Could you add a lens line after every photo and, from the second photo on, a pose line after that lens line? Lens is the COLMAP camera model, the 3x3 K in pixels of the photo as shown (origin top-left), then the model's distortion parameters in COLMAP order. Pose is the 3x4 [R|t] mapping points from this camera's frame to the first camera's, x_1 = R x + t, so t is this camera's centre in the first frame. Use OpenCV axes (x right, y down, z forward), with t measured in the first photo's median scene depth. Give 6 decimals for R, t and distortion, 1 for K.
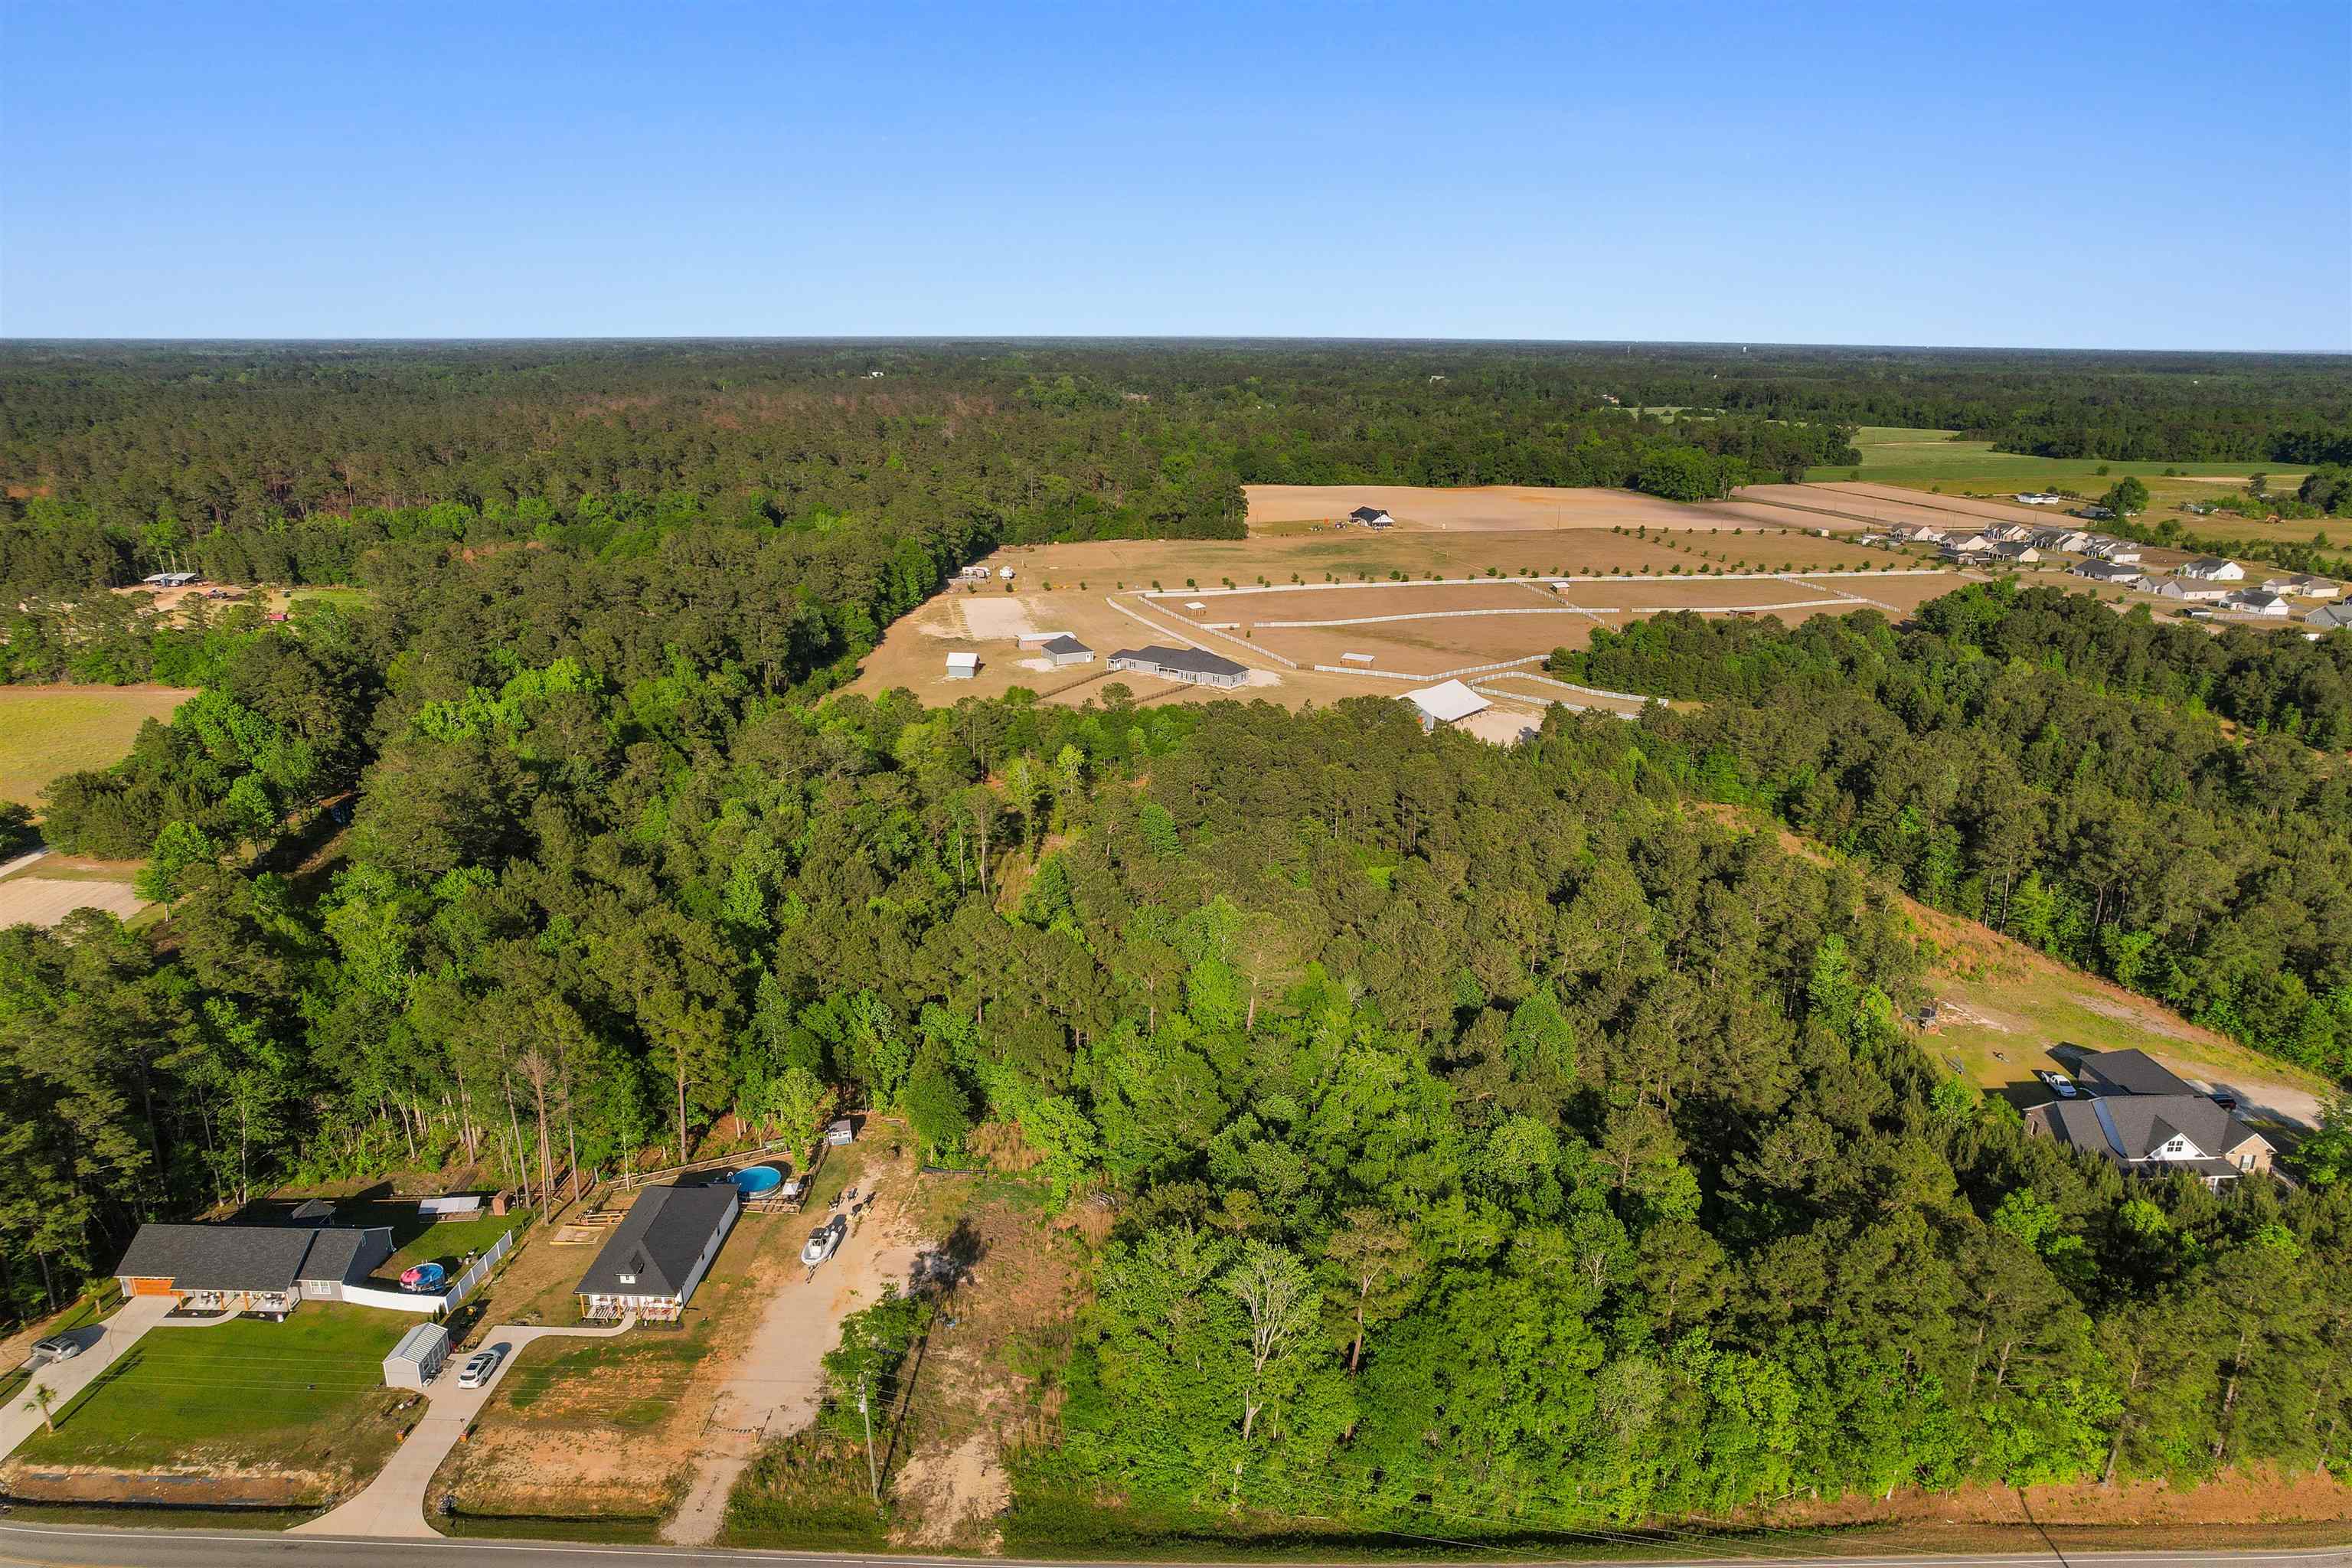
lens RADIAL K [[1483.3, 0, 1192.9], [0, 1483.3, 757.1], [0, 0, 1]] dist [-0.076377, 0.064913]
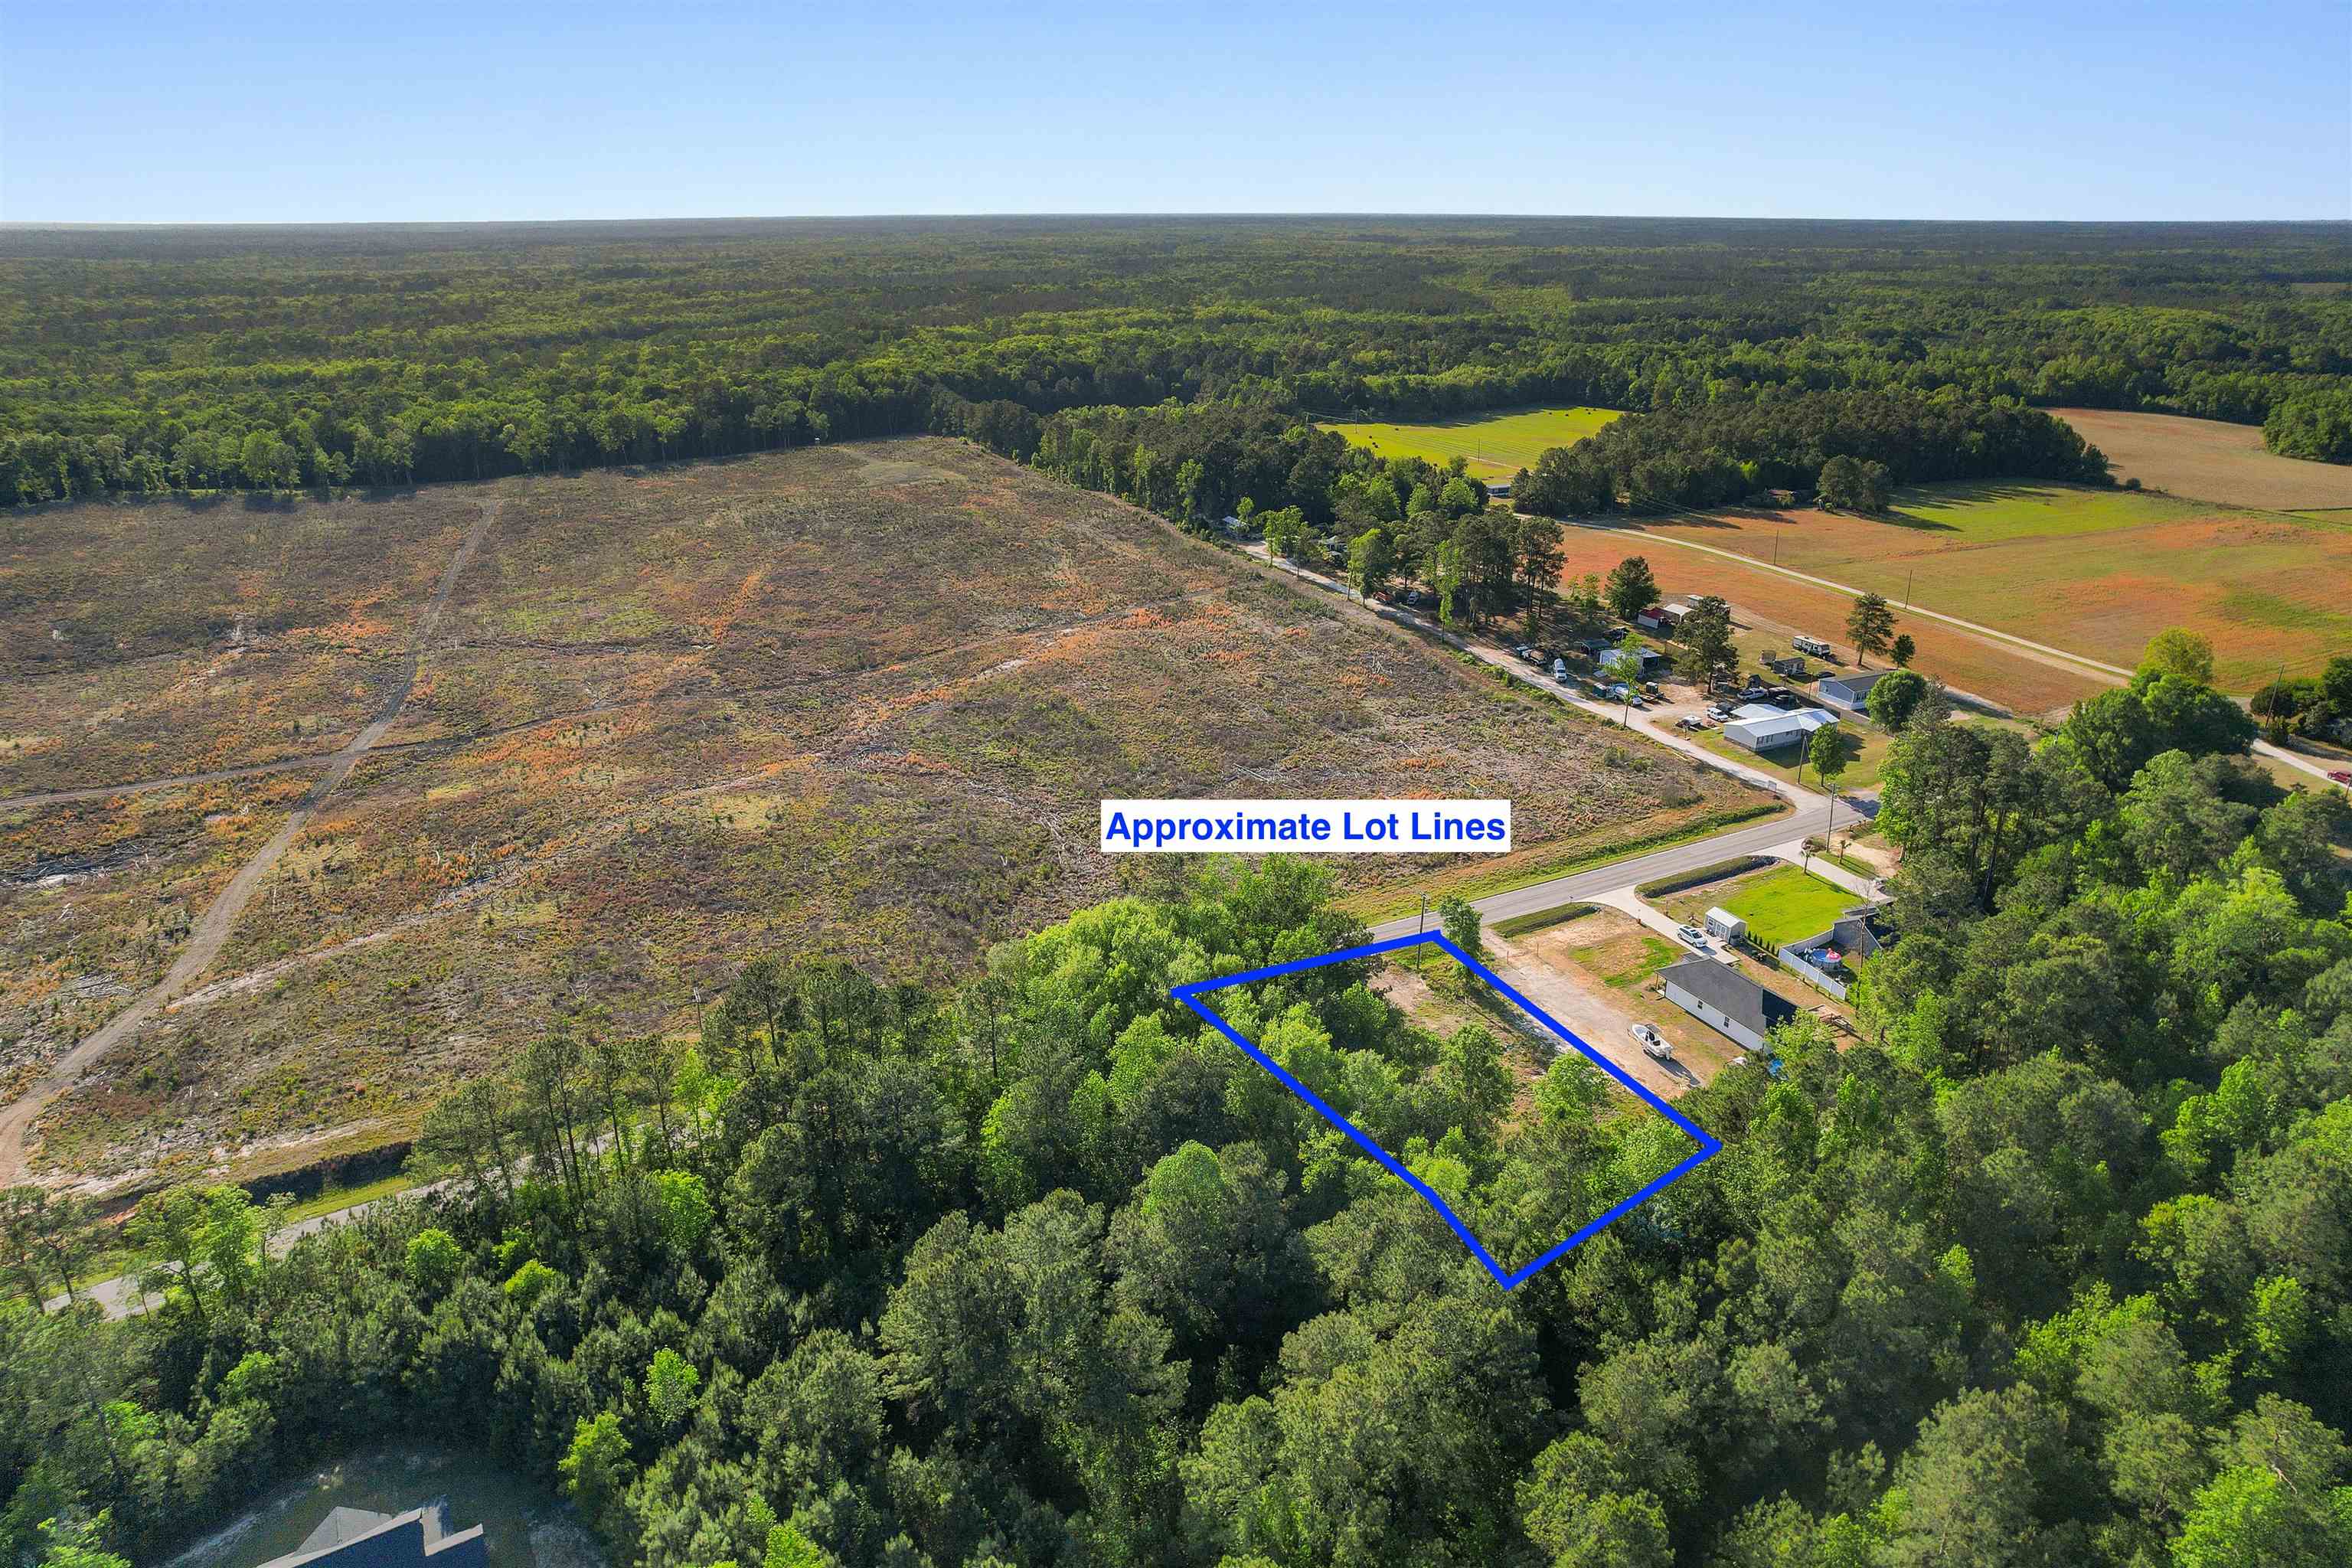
lens RADIAL K [[1483.3, 0, 1192.9], [0, 1483.3, 757.1], [0, 0, 1]] dist [-0.076377, 0.064913]
pose [[-0.893105, 0.158145, -0.421133, 0.214446], [-0.119170, 0.819545, 0.560486, -0.192177], [0.433775, 0.550759, -0.713094, 0.592301]]
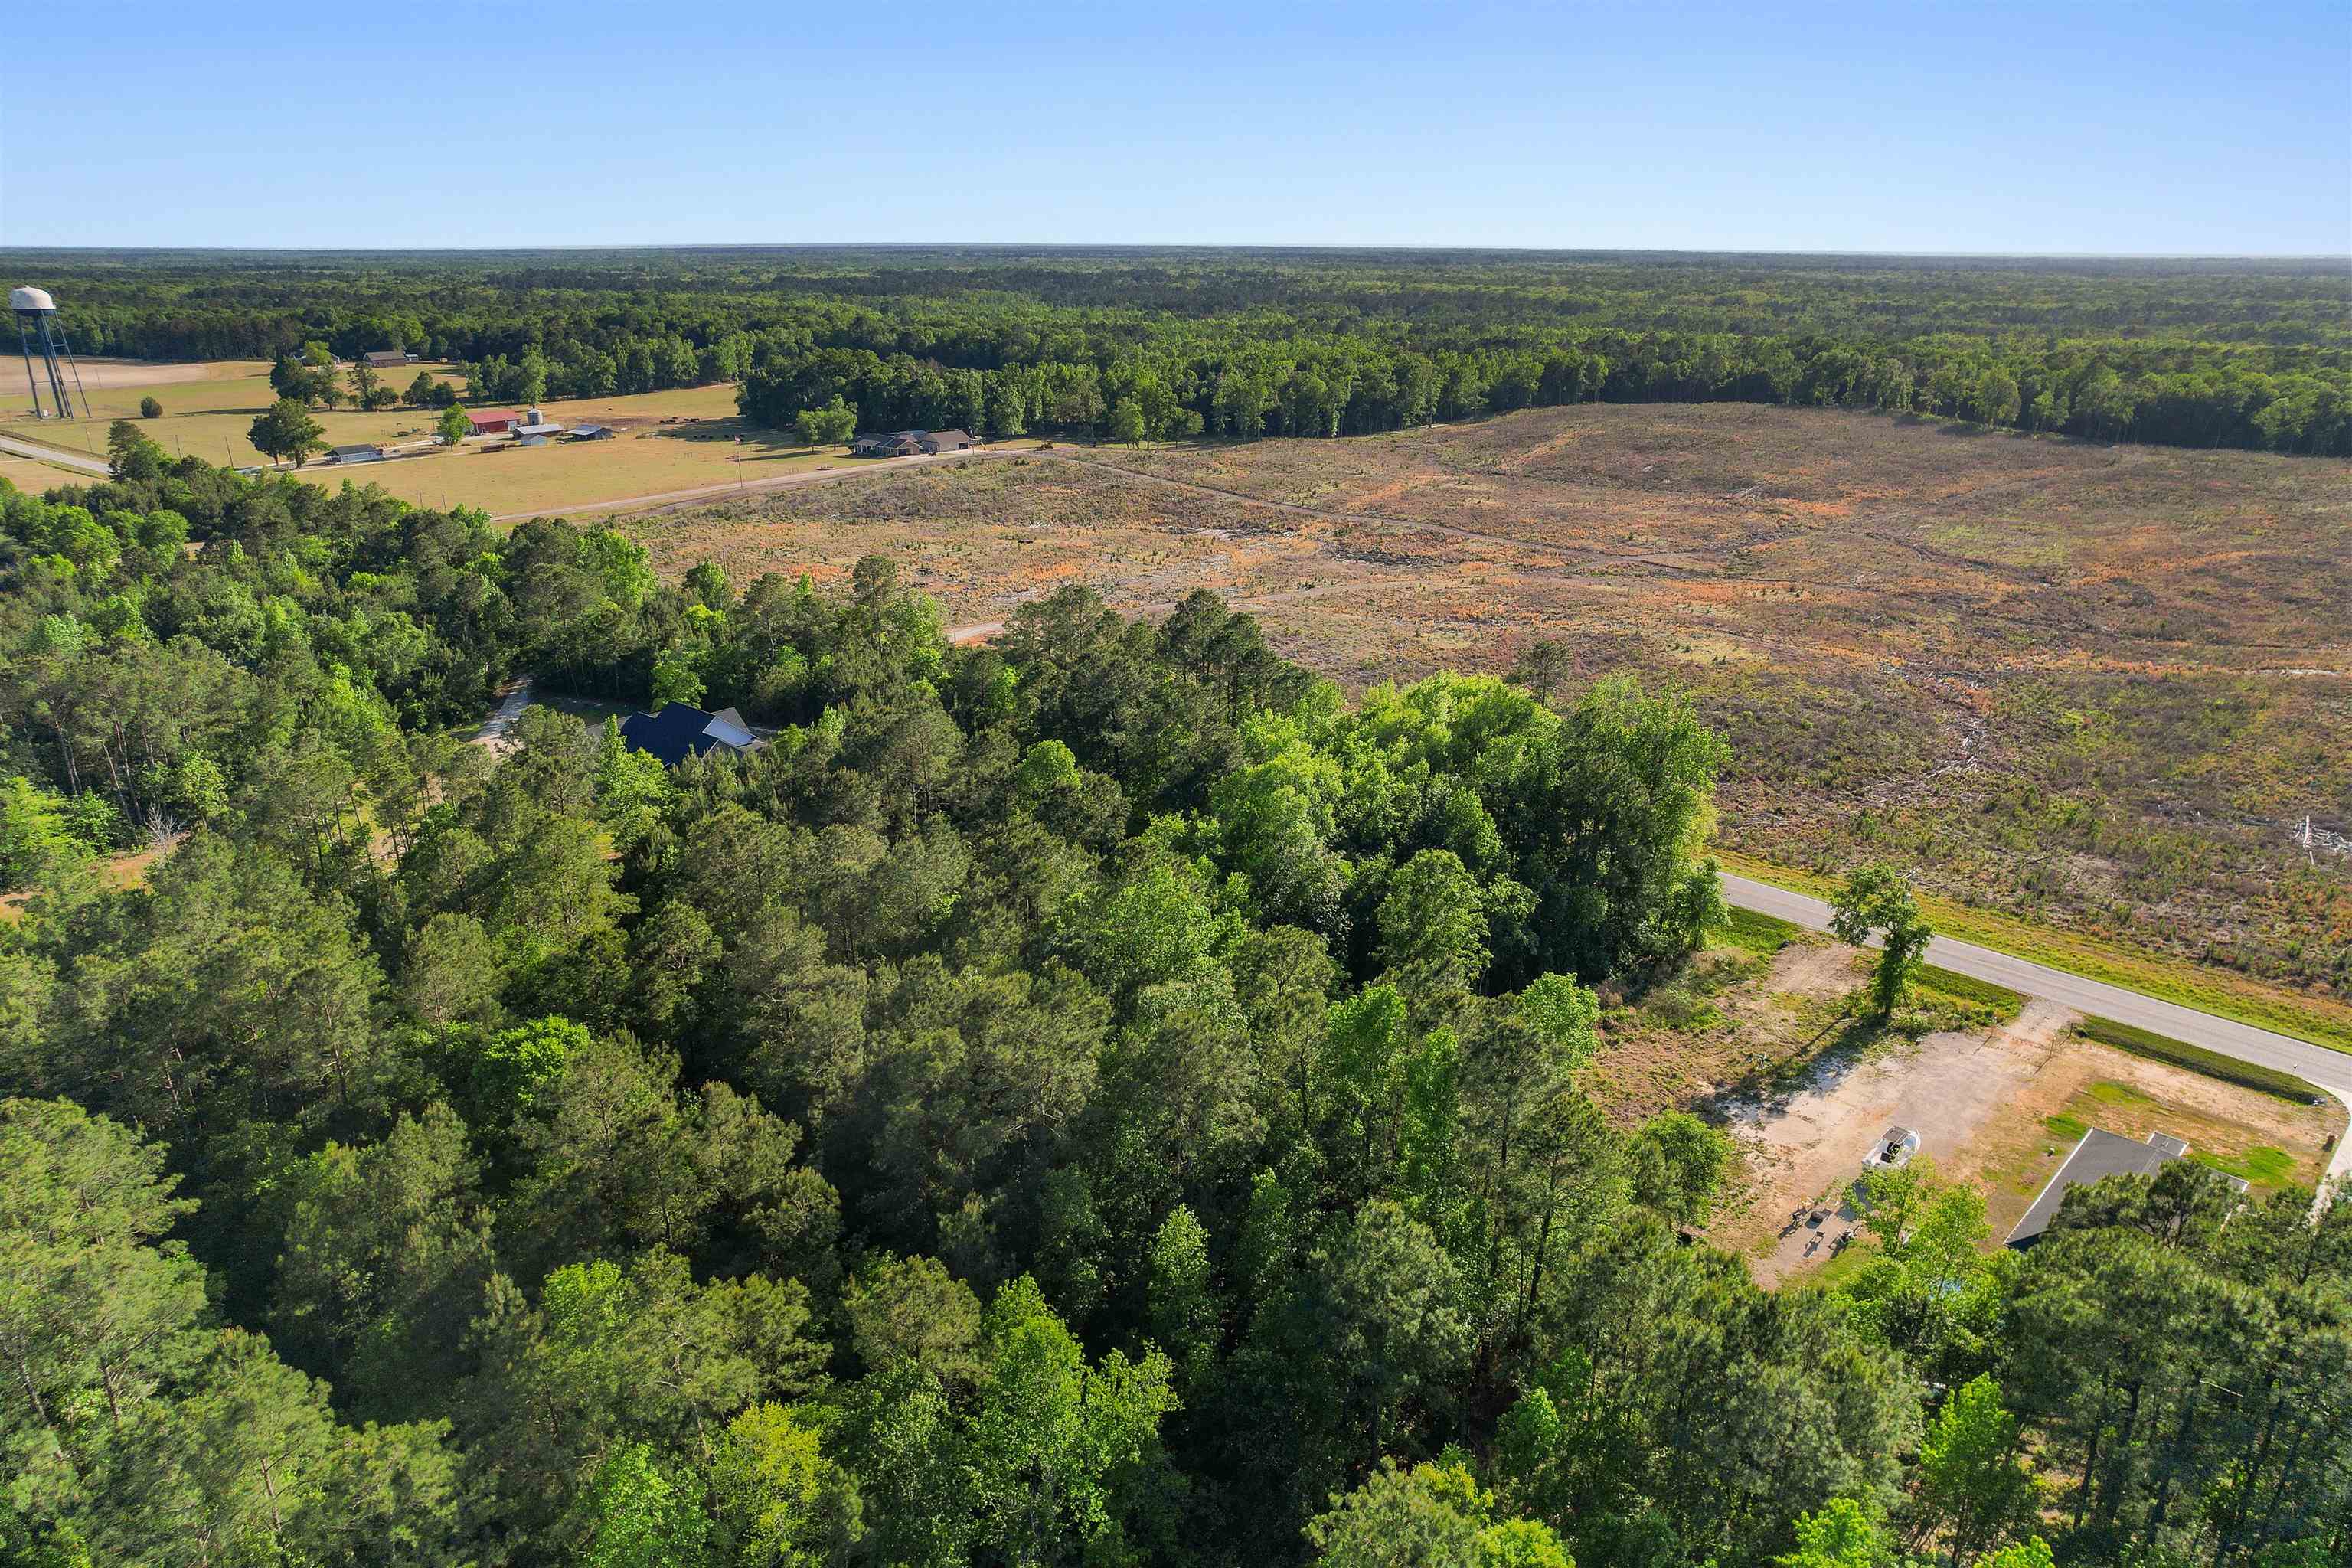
lens RADIAL K [[1483.3, 0, 1192.9], [0, 1483.3, 757.1], [0, 0, 1]] dist [-0.076377, 0.064913]
pose [[-0.715959, -0.238924, 0.655986, -0.163913], [0.185156, 0.840987, 0.508388, -0.105333], [-0.673142, 0.485444, -0.557874, 0.581238]]
